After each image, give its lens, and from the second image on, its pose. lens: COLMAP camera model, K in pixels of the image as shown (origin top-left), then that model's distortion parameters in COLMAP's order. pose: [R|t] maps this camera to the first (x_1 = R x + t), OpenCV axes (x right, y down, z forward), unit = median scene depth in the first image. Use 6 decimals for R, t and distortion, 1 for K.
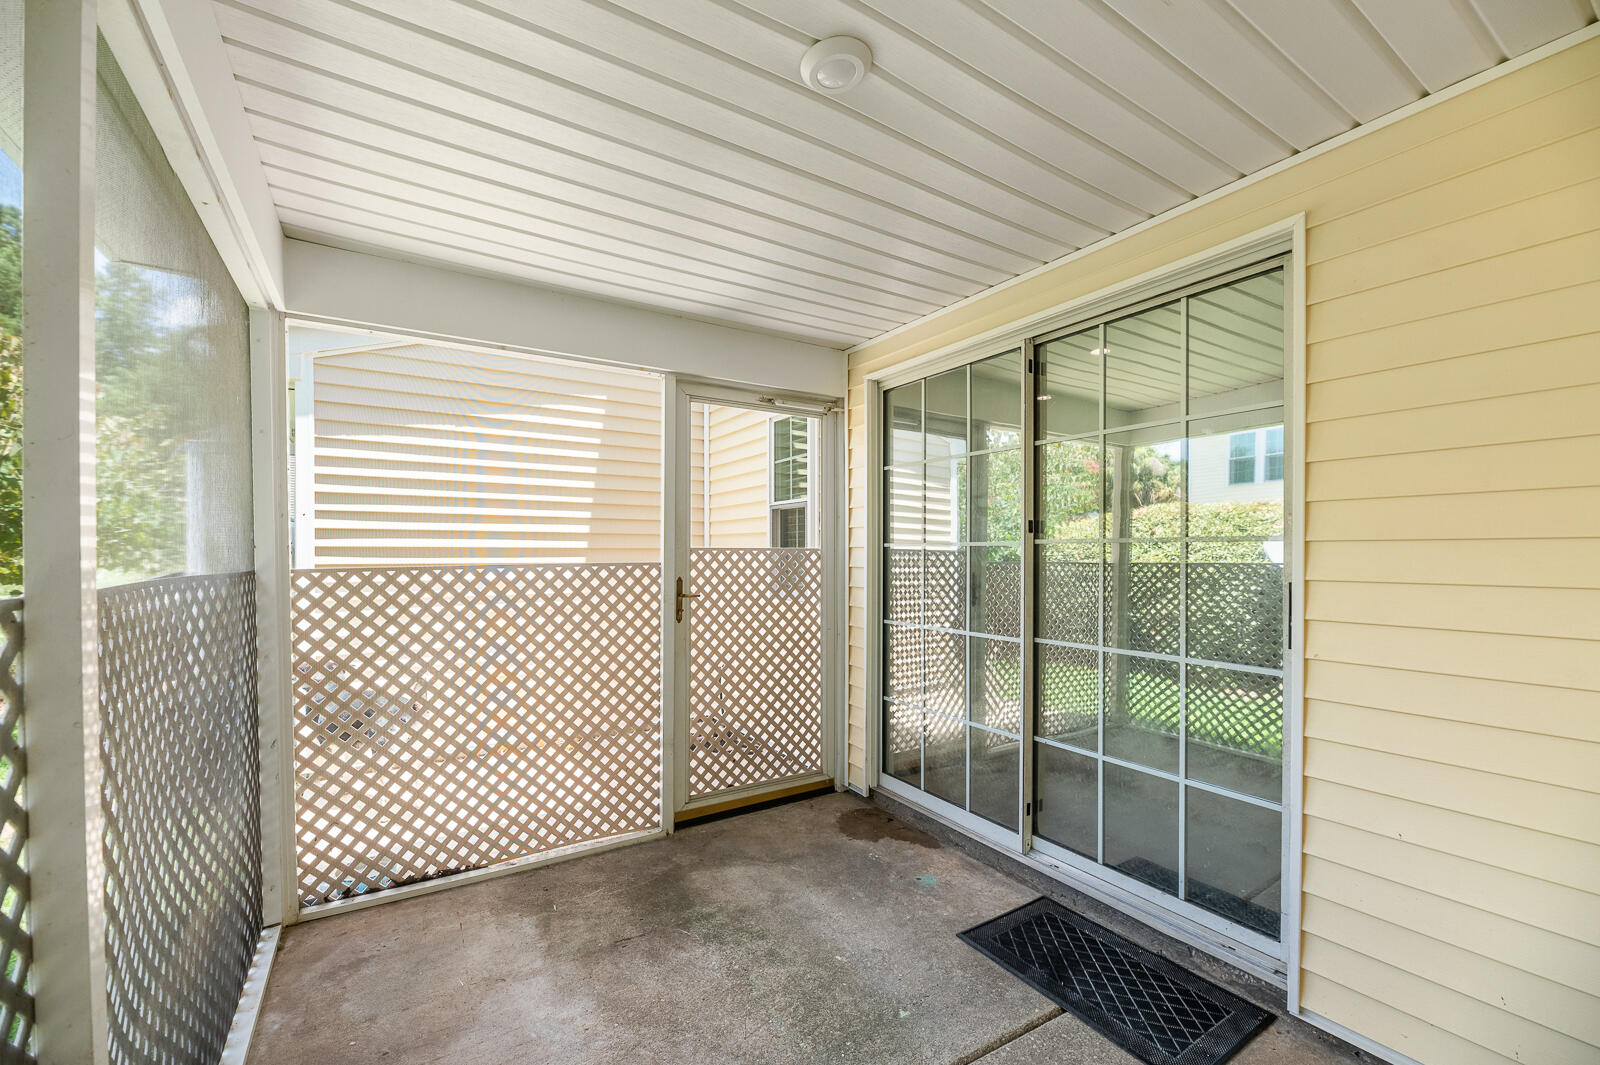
lens RADIAL K [[650.5, 0, 817.0], [0, 650.5, 556.7], [0, 0, 1]] dist [-0.012252, -0.000358]
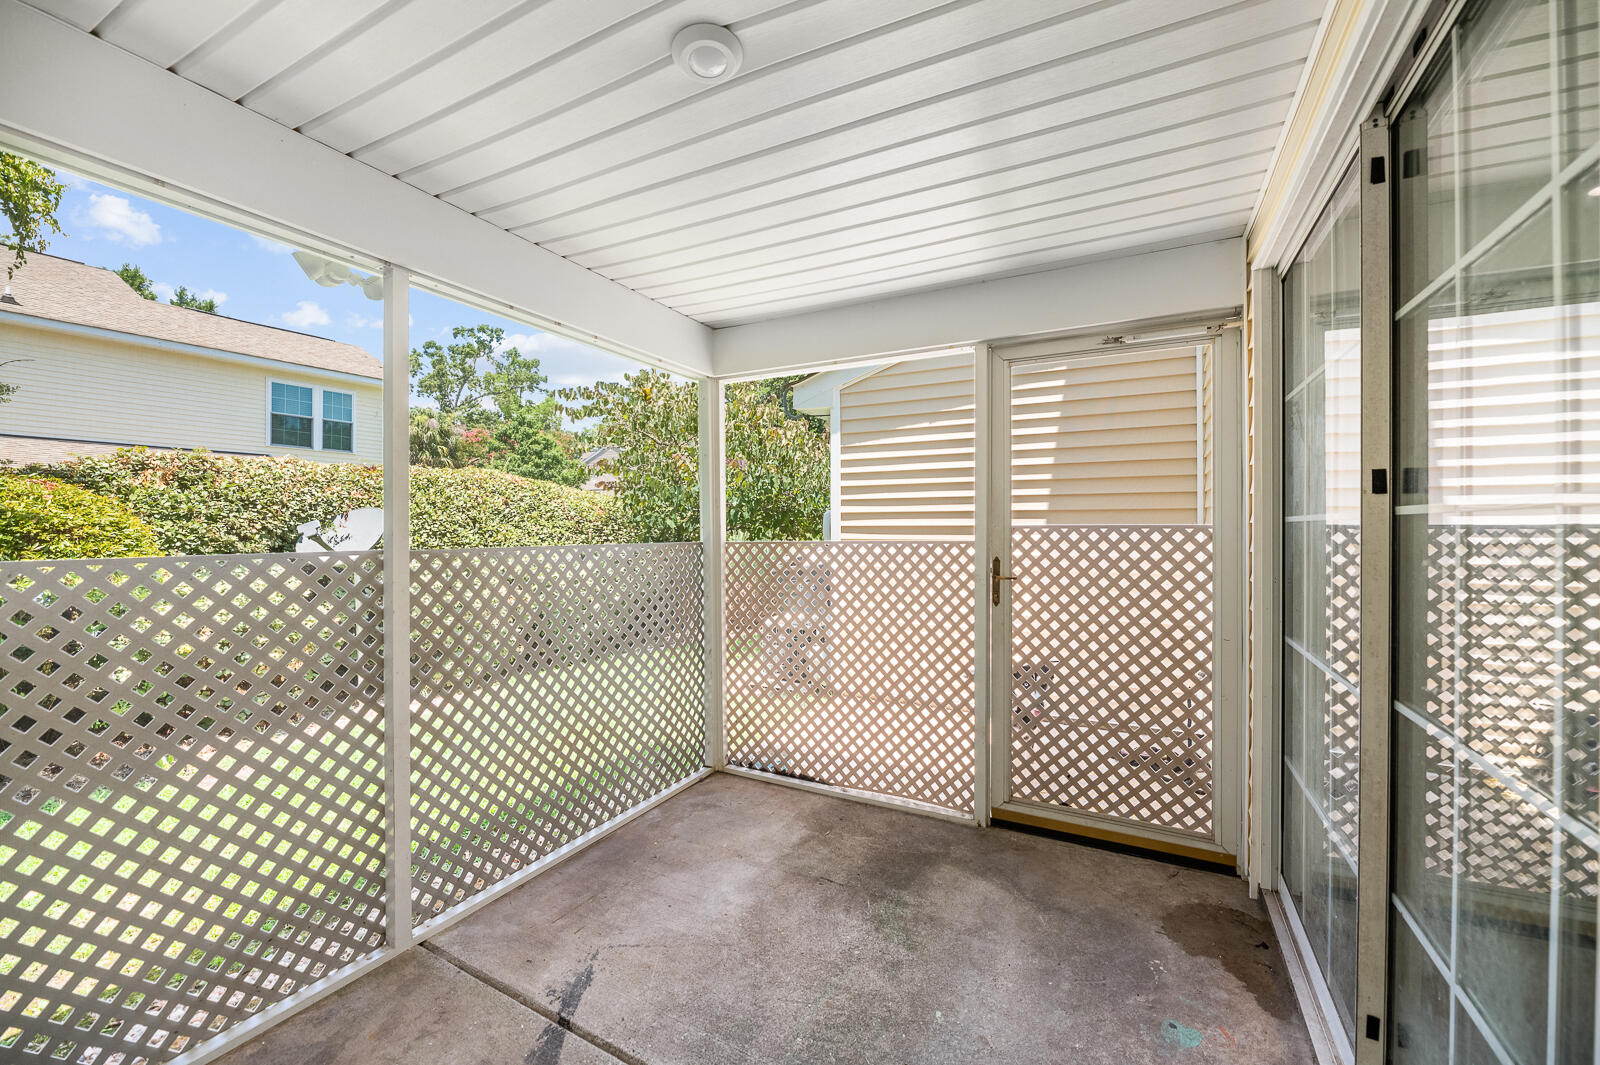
lens RADIAL K [[647.8, 0, 800.0], [0, 647.8, 532.5], [0, 0, 1]] dist [0.000017, -0.000744]
pose [[0.488040, 0.003404, -0.872815, 0.475641], [-0.006371, 0.999980, 0.000338, -0.002601], [0.872798, 0.005395, 0.488052, 0.303564]]
